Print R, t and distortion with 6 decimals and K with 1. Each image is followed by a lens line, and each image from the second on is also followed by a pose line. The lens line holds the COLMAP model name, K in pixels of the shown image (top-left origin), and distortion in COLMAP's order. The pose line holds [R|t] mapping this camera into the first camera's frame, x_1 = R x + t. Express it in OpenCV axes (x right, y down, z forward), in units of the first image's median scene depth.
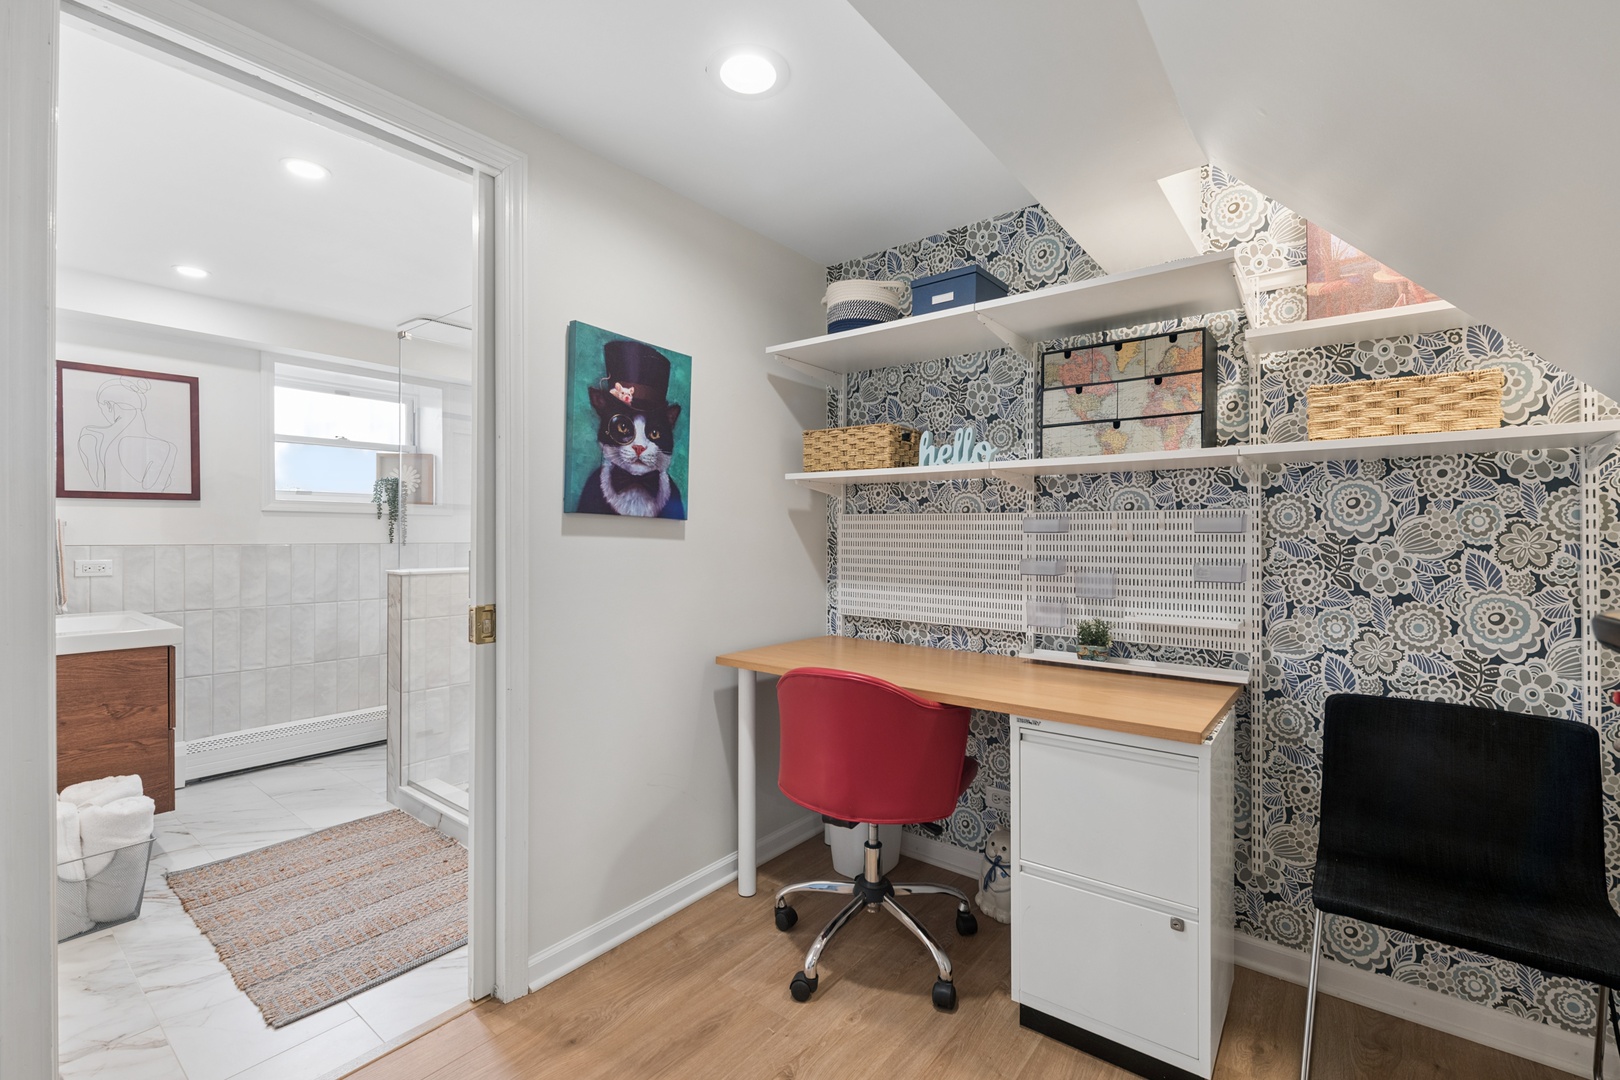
lens RADIAL K [[703.7, 0, 809.6], [0, 703.7, 539.9], [0, 0, 1]] dist [-0.002091, -0.000734]
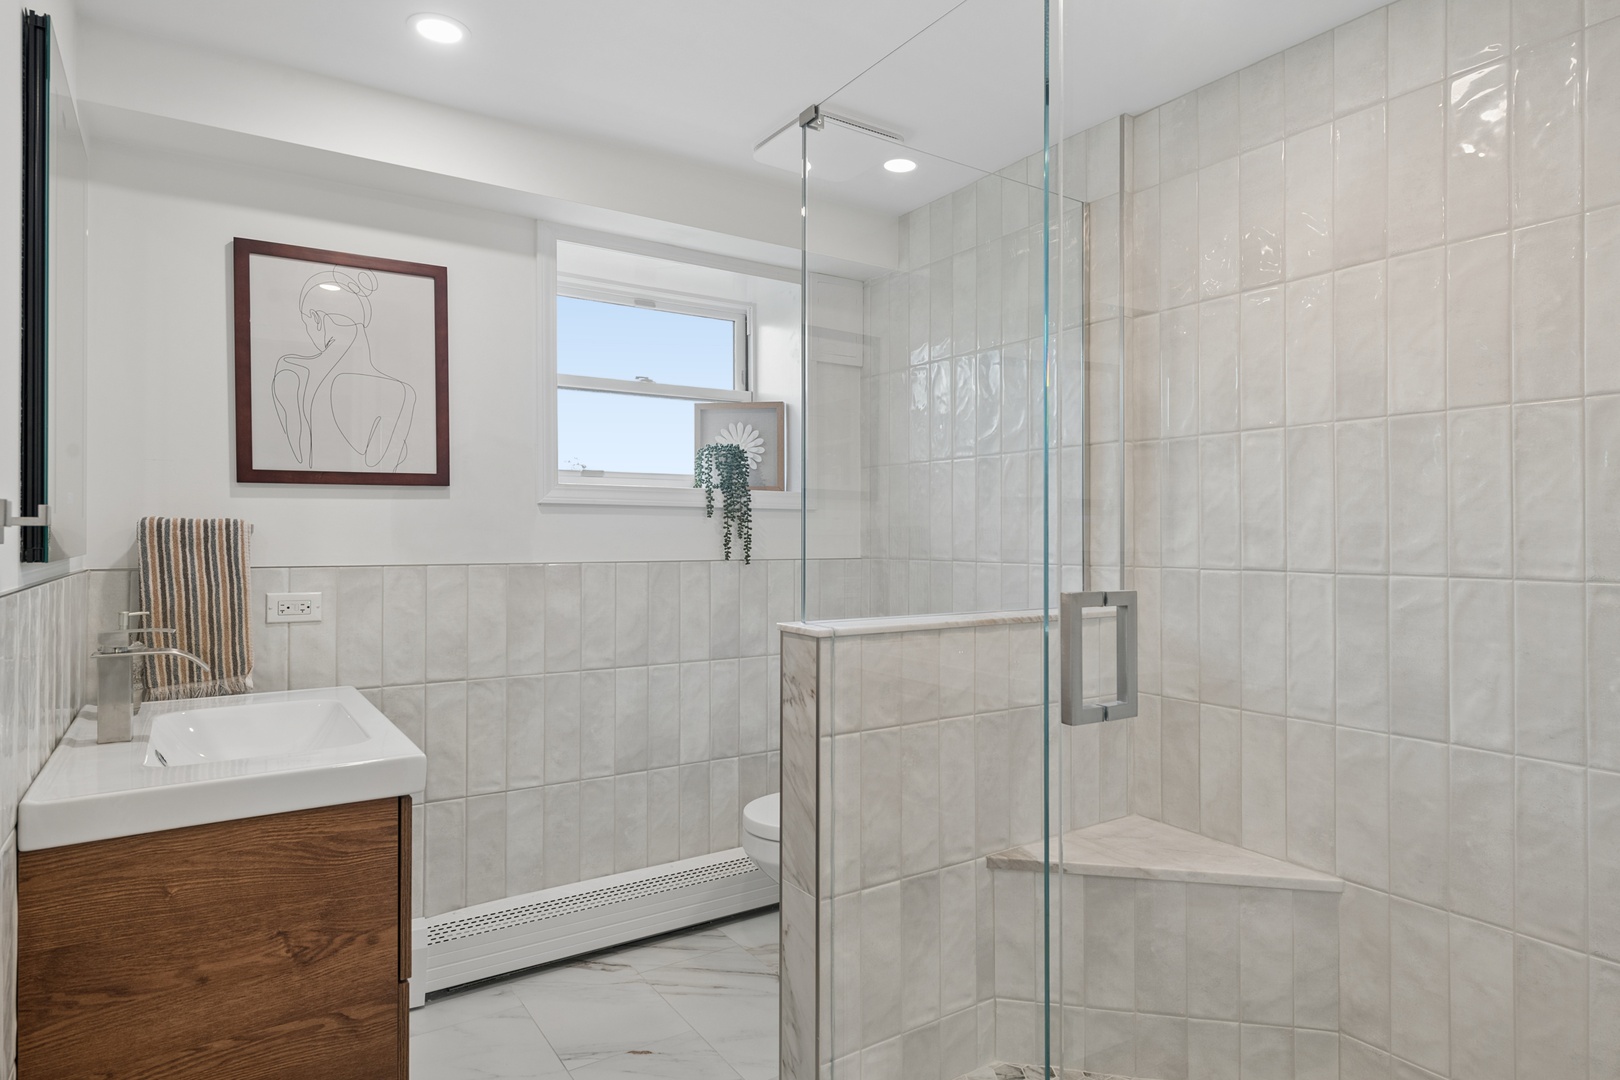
lens RADIAL K [[925.6, 0, 811.5], [0, 925.6, 540.1], [0, 0, 1]] dist [0.004721, 0.002543]
pose [[0.946383, -0.003073, -0.323033, -0.350714], [0.000840, 0.999975, -0.007053, -0.007191], [0.323046, 0.006403, 0.946362, 0.389046]]
